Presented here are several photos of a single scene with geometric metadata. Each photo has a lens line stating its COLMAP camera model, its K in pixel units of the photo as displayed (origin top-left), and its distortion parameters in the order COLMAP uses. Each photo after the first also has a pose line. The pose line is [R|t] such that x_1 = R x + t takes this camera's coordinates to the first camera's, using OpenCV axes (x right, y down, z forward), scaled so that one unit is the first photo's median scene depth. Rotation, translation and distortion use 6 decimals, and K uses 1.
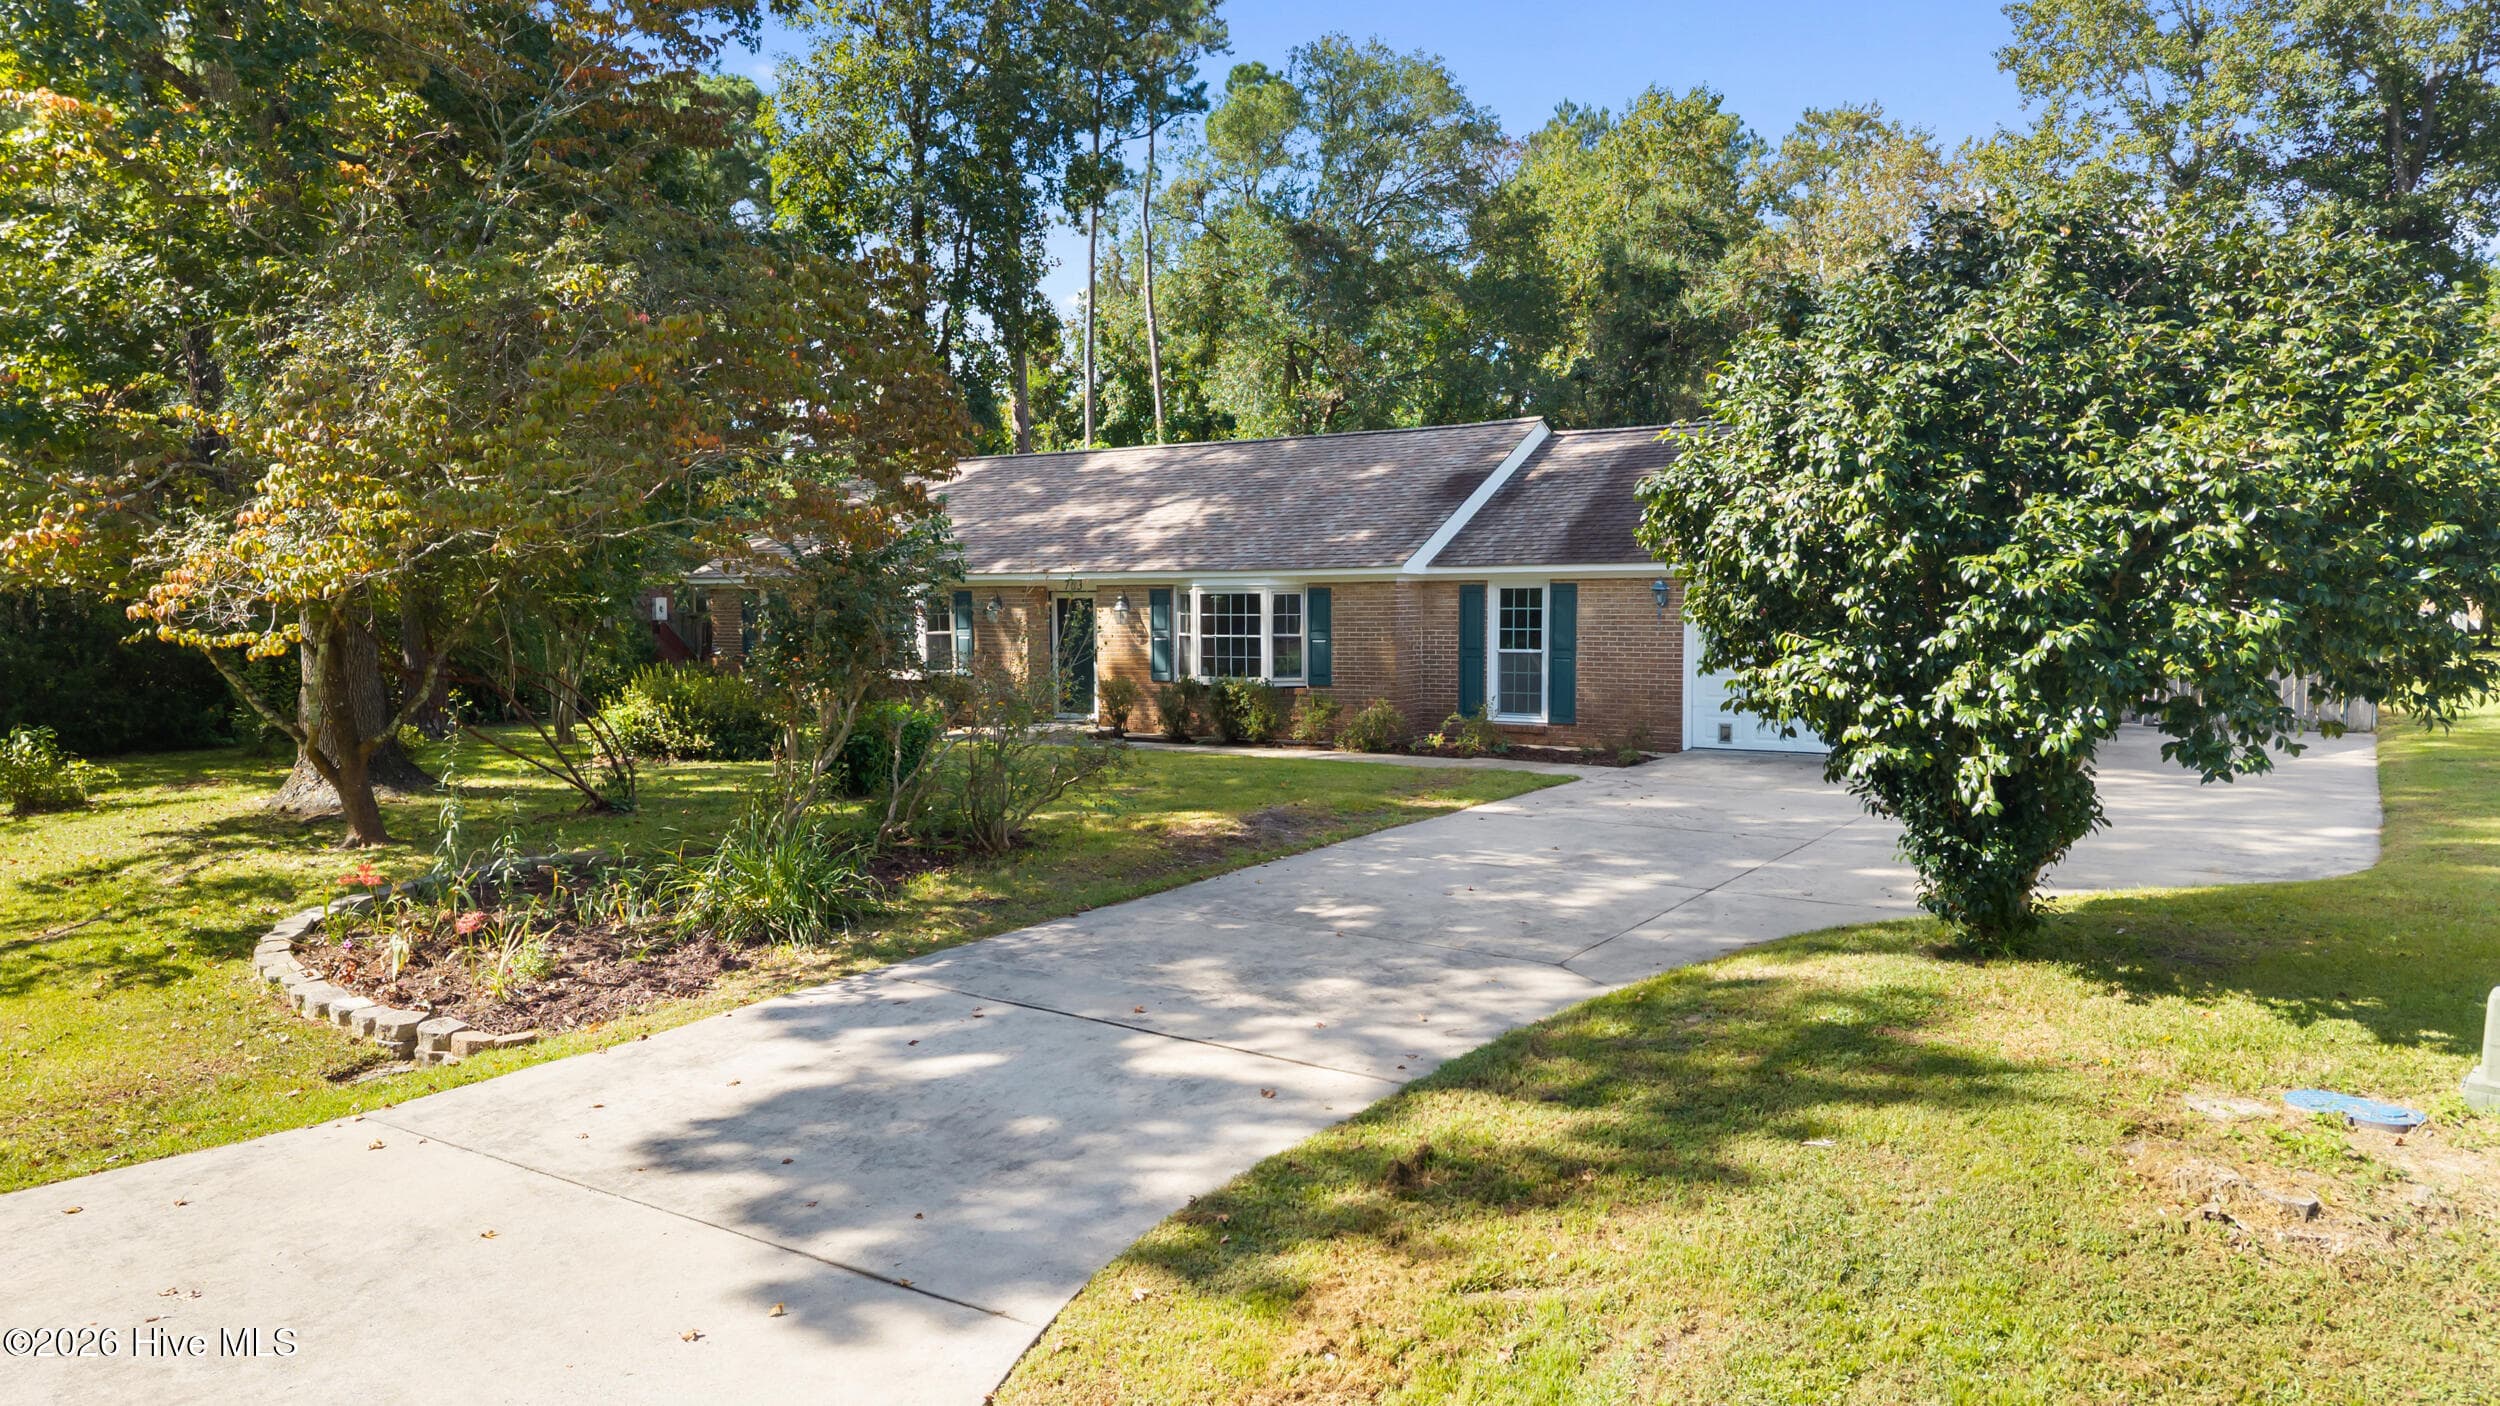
lens RADIAL K [[1727.9, 0, 1250.0], [0, 1727.9, 703.0], [0, 0, 1]] dist [0.004522, -0.009162]
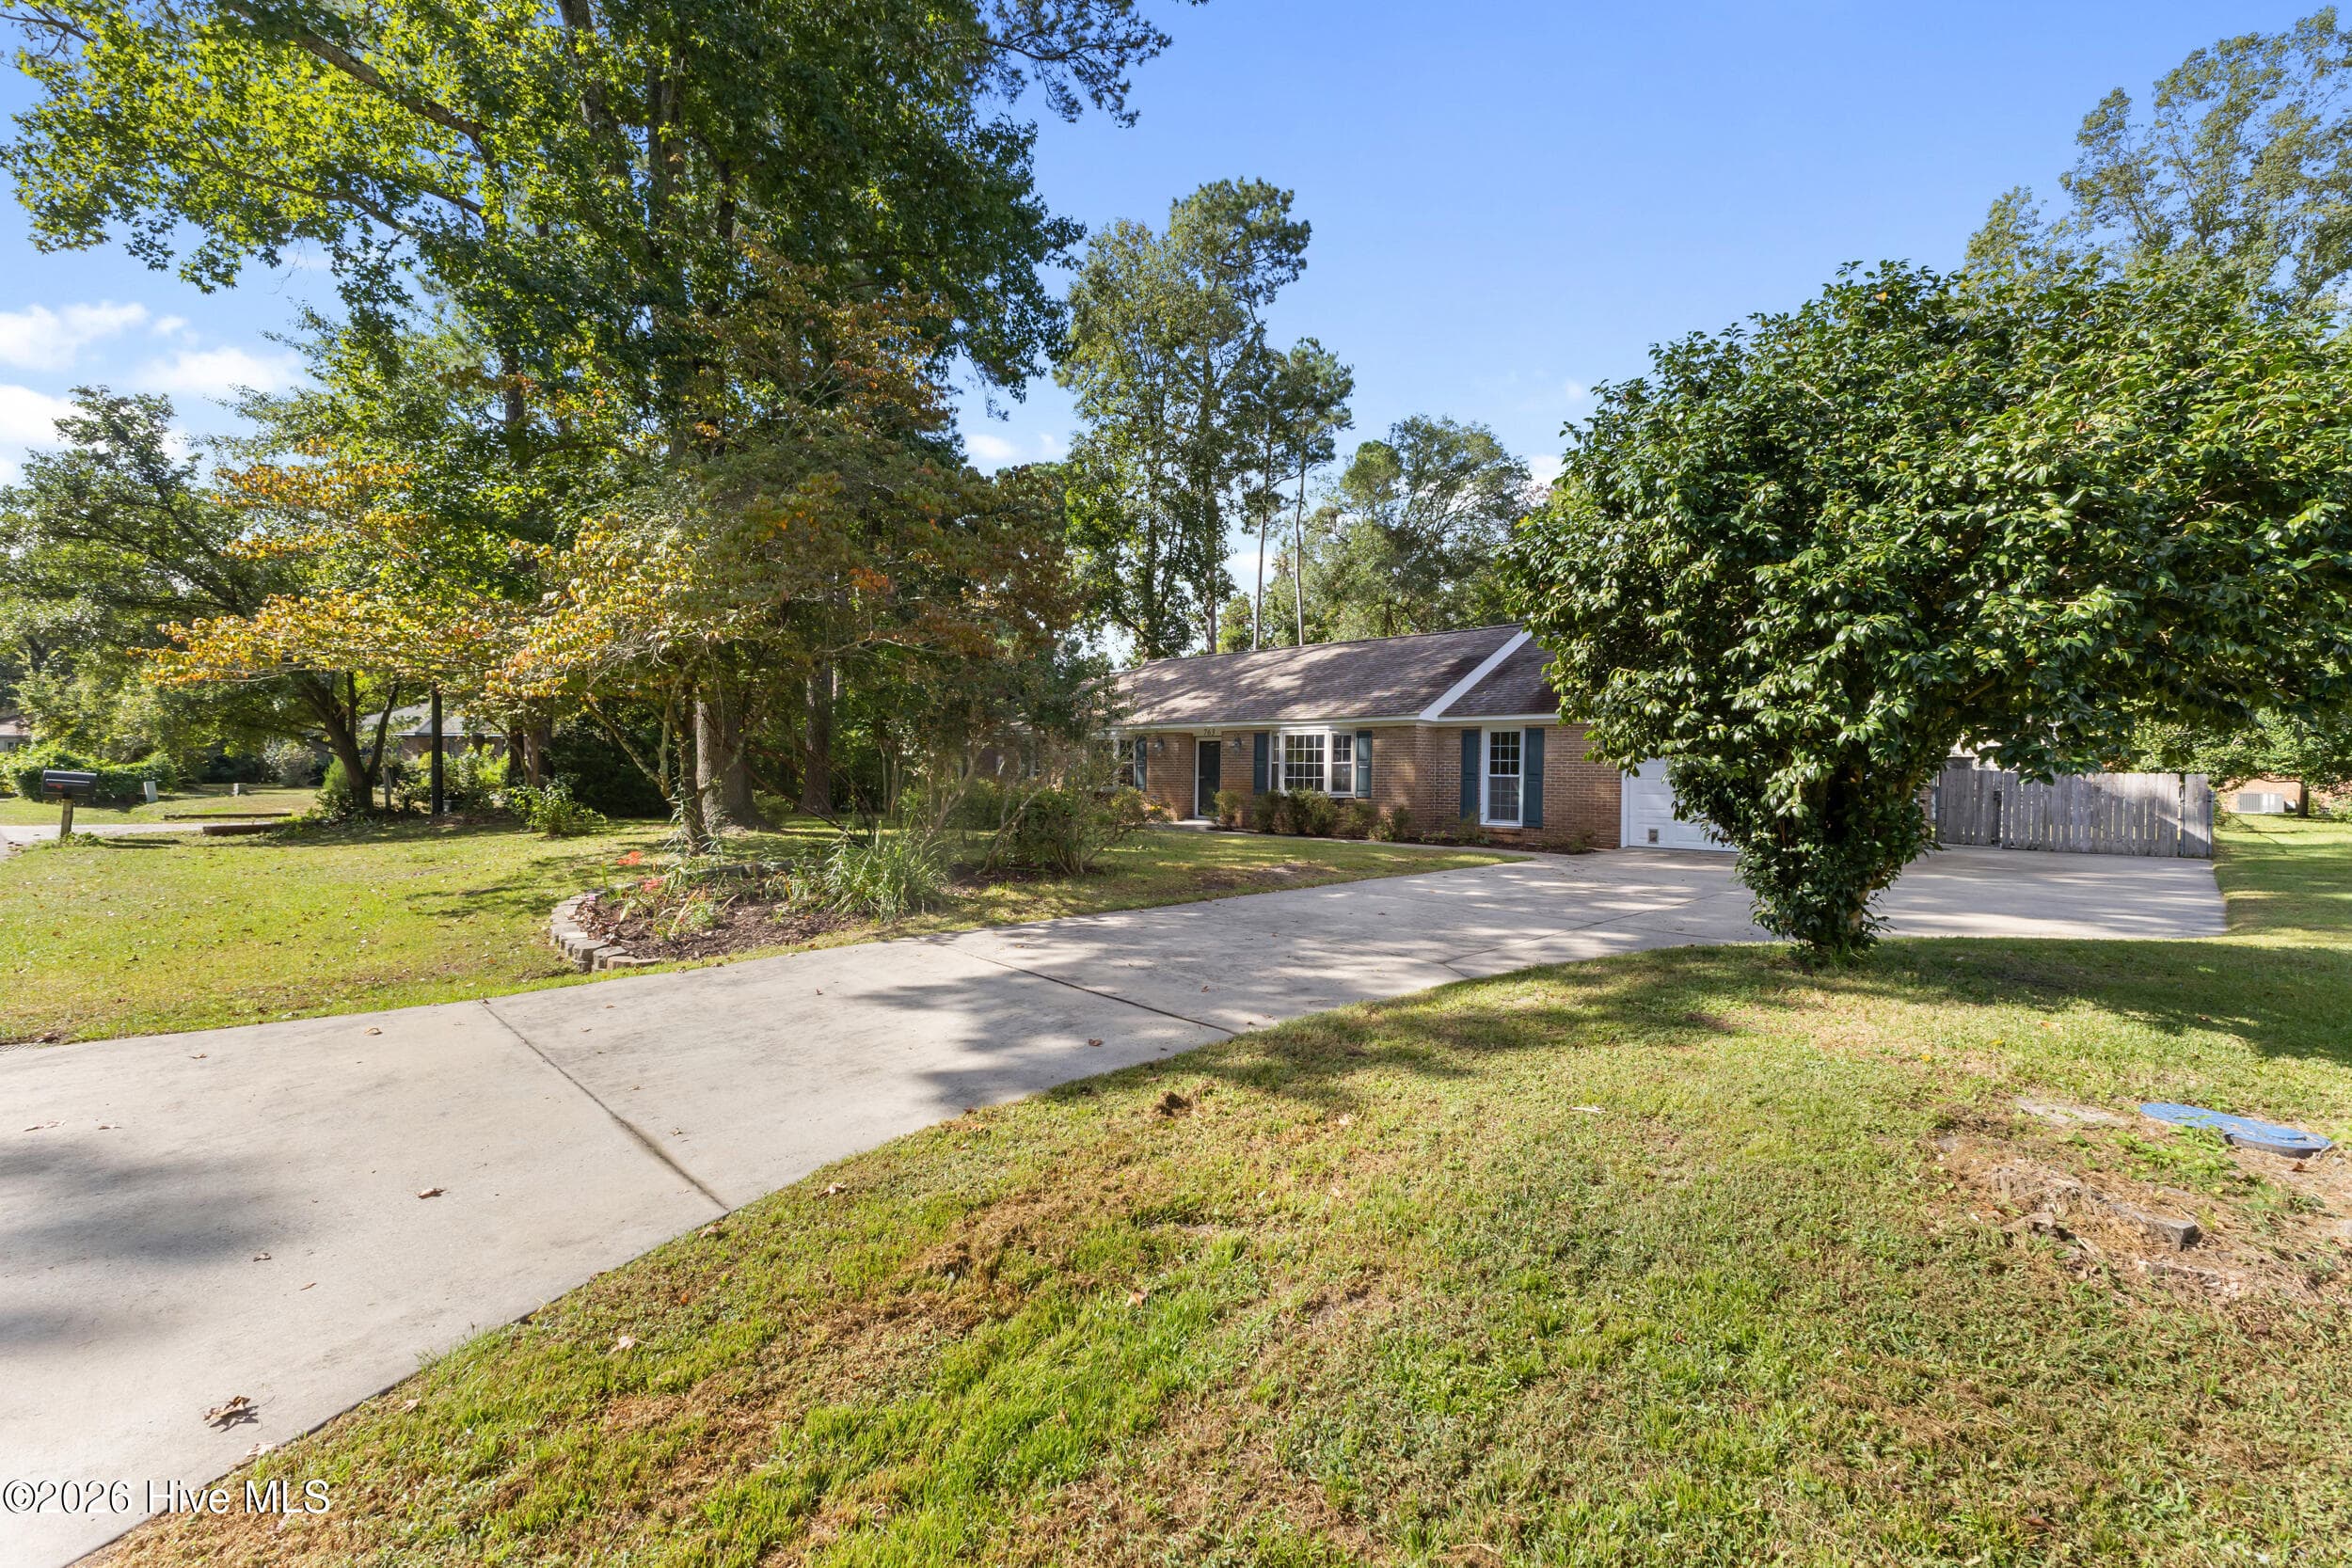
lens RADIAL K [[1005.4, 0, 1189.3], [0, 1005.4, 770.4], [0, 0, 1]] dist [0.001749, -0.000024]
pose [[0.977870, 0.018111, -0.208427, 0.205833], [-0.034357, 0.996622, -0.074592, 0.104103], [0.206372, 0.080102, 0.975189, 0.348083]]
